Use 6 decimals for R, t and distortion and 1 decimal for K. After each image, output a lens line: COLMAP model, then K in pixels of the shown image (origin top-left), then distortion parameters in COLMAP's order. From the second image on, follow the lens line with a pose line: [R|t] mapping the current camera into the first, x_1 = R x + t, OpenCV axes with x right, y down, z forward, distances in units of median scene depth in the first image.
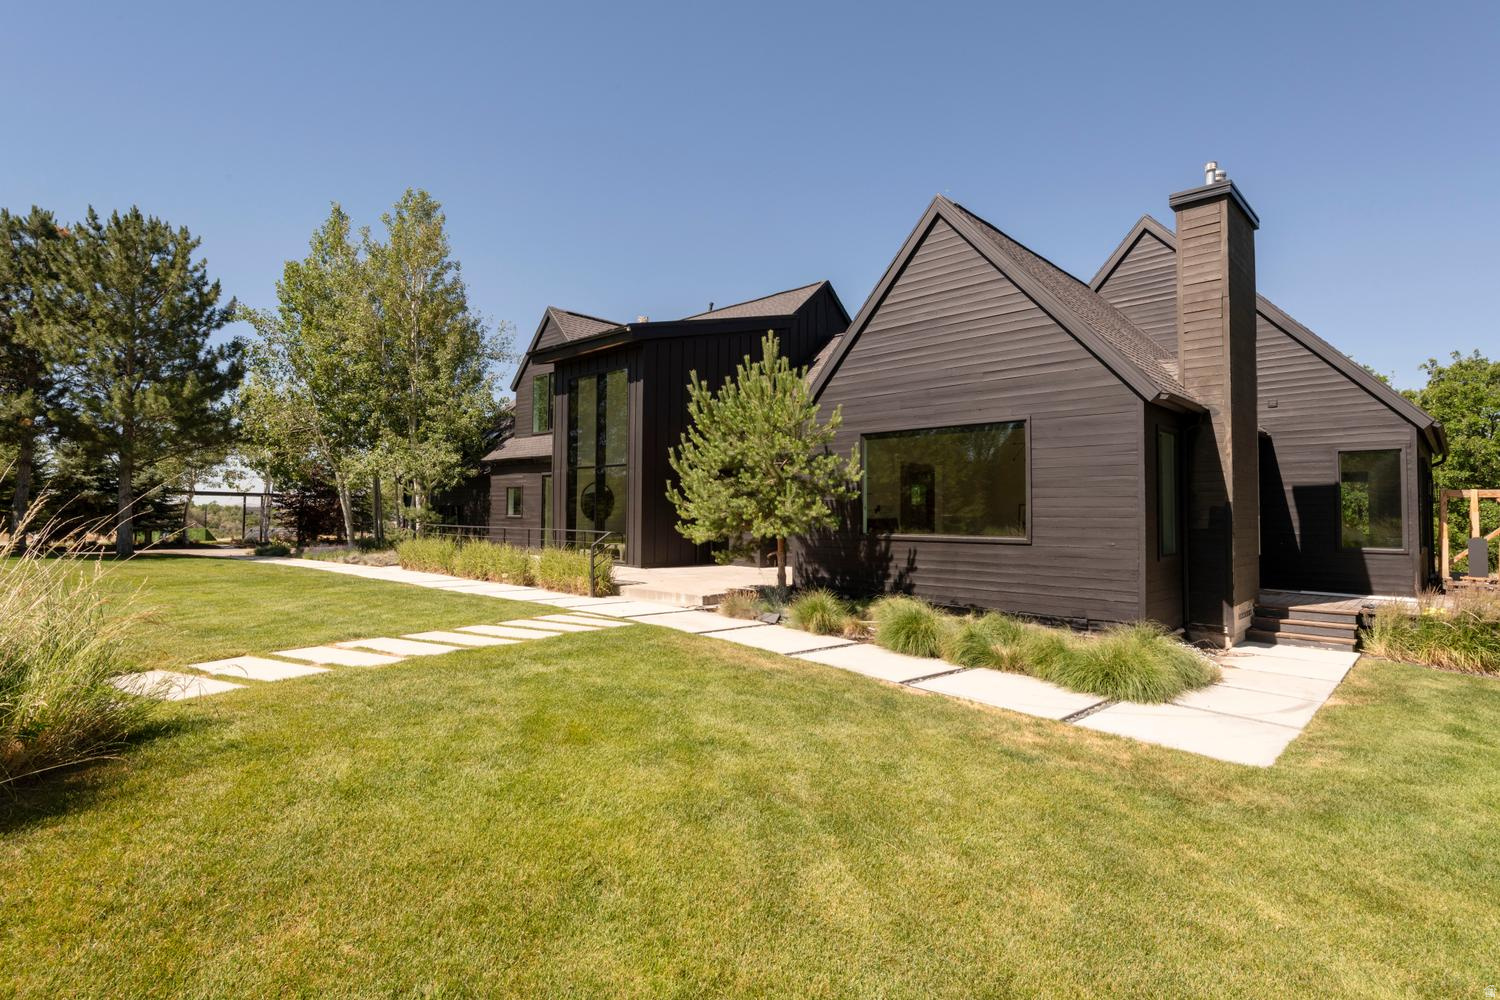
lens RADIAL K [[758.5, 0, 751.3], [0, 758.5, 499.6], [0, 0, 1]] dist [0.003383, -0.000951]
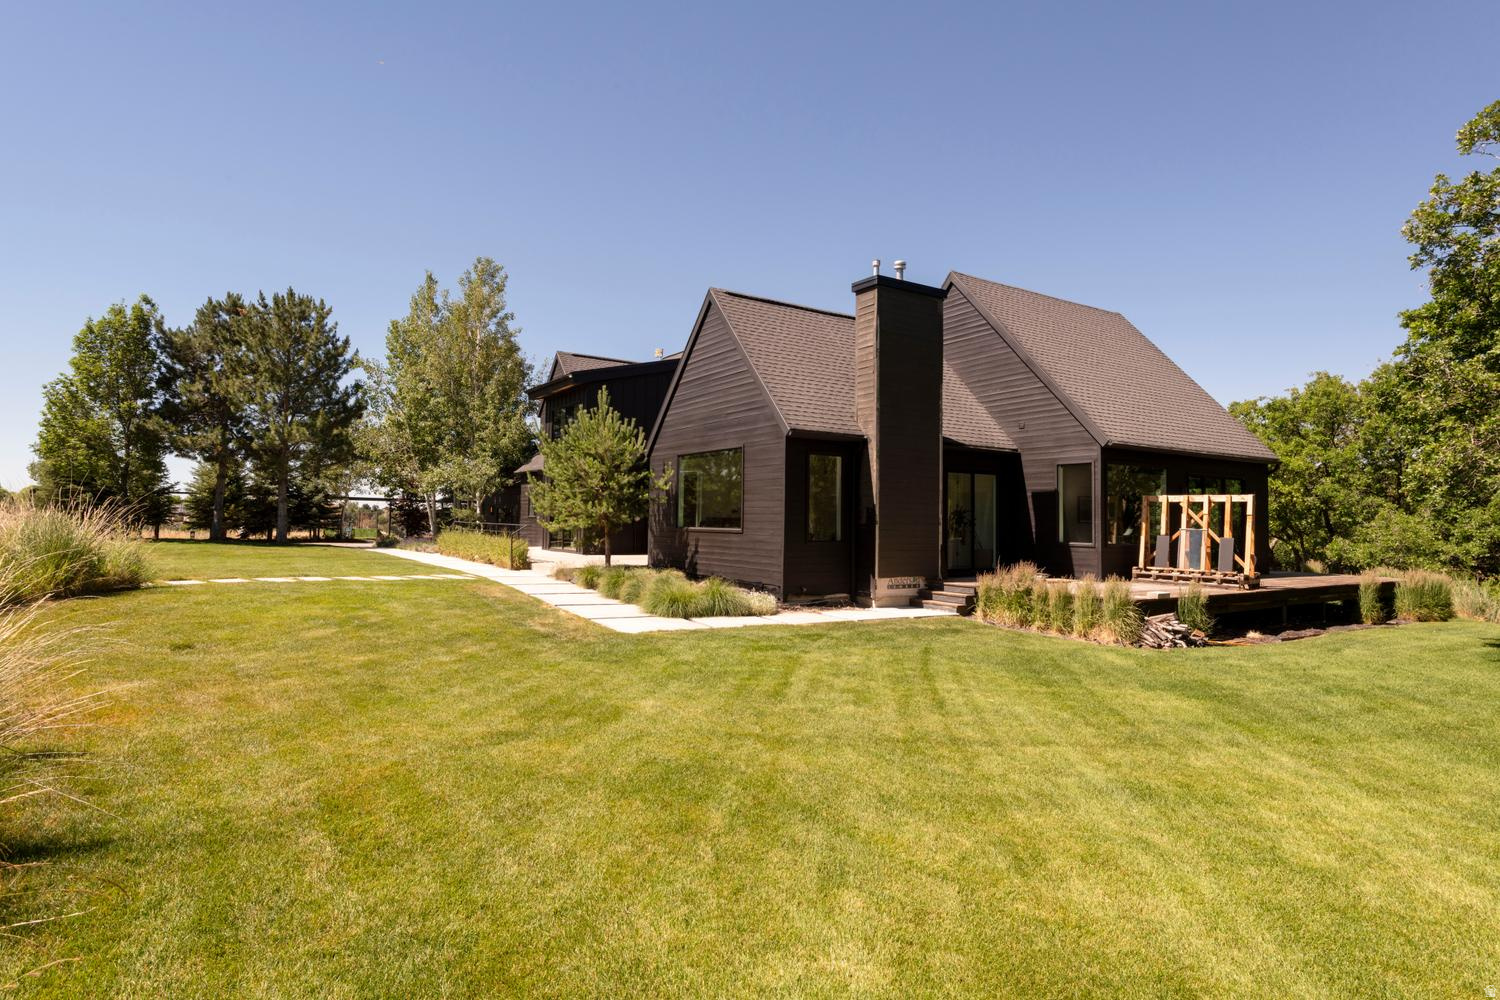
lens RADIAL K [[792.7, 0, 748.2], [0, 792.7, 505.8], [0, 0, 1]] dist [-0.007580, -0.000027]
pose [[0.975740, 0.002058, -0.218924, 0.299500], [-0.001965, 0.999998, 0.000644, 0.002282], [0.218925, -0.000198, 0.975742, -0.199586]]
